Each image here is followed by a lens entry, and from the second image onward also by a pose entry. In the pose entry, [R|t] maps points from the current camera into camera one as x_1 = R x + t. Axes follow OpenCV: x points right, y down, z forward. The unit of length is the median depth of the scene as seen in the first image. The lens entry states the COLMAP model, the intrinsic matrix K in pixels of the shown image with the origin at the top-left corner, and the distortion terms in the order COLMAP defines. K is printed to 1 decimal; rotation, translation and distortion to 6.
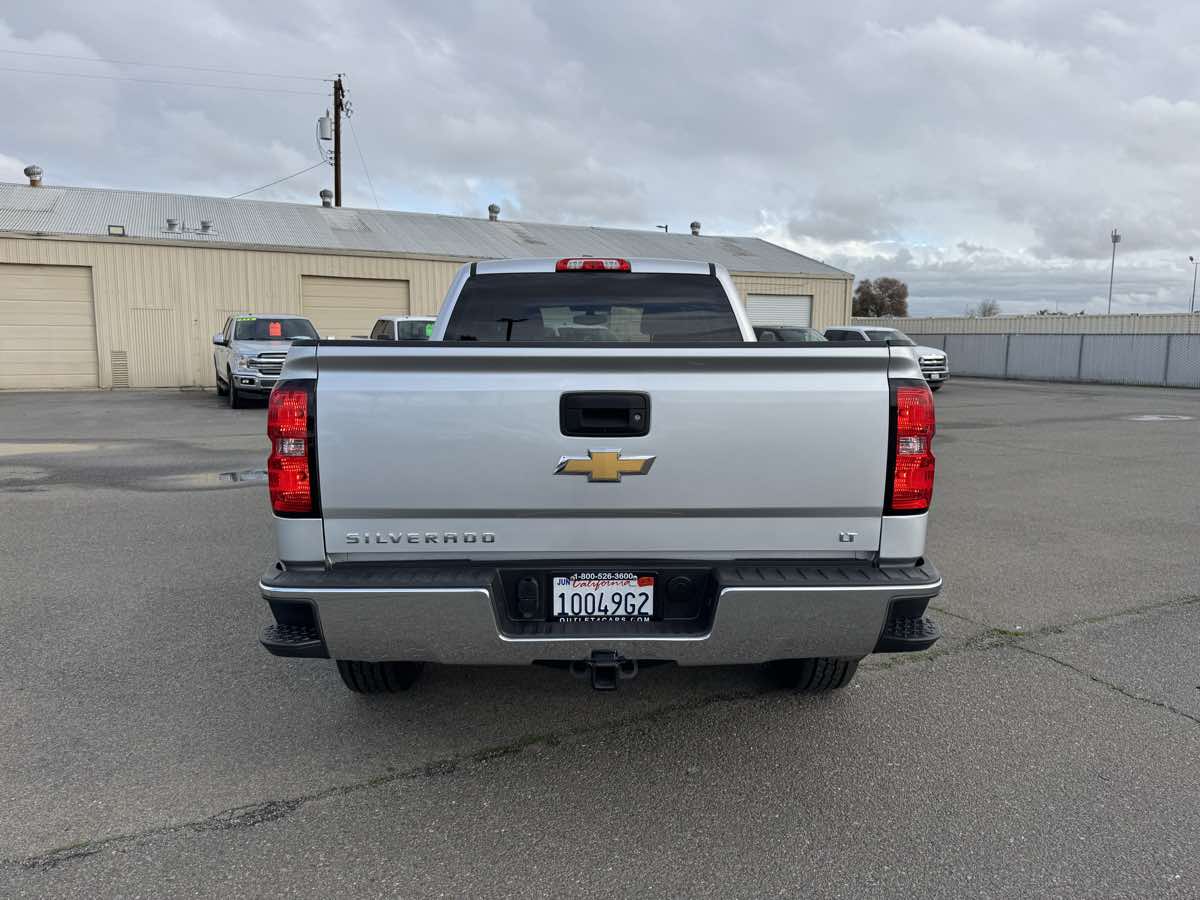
lens RADIAL K [[840.9, 0, 596.5], [0, 840.9, 450.9], [0, 0, 1]] dist [0.066468, -0.072237]
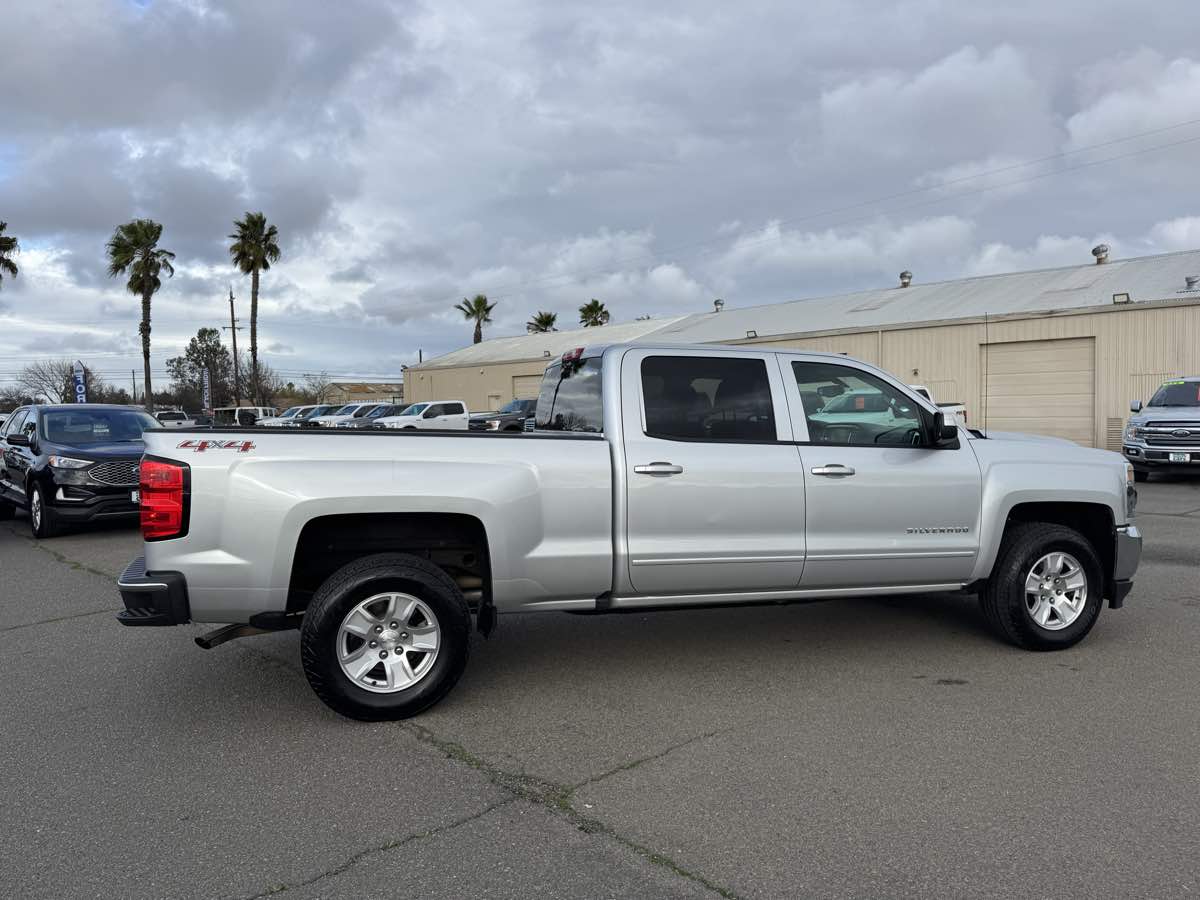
lens RADIAL K [[842.9, 0, 603.4], [0, 842.9, 442.0], [0, 0, 1]] dist [0.117785, -0.165392]
pose [[0.278110, 0.028144, -0.960137, 0.245914], [-0.109107, 0.994027, -0.002467, -0.022144], [0.954332, 0.105444, 0.279519, 0.156298]]
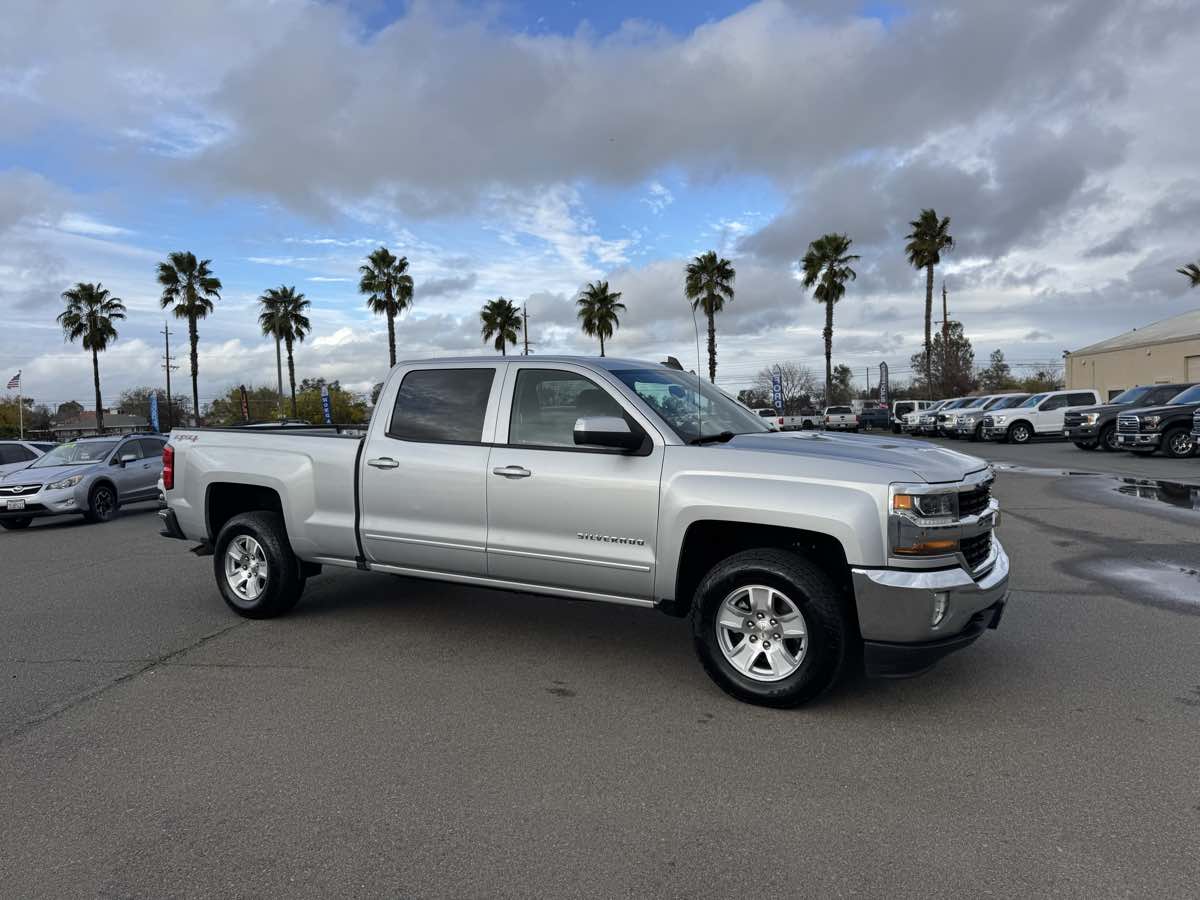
lens RADIAL K [[842.9, 0, 603.4], [0, 842.9, 442.0], [0, 0, 1]] dist [0.117785, -0.165392]
pose [[-0.531366, 0.034219, -0.846451, 0.233898], [-0.087849, 0.991571, 0.095234, -0.055095], [0.842575, 0.124964, -0.523881, 0.424582]]
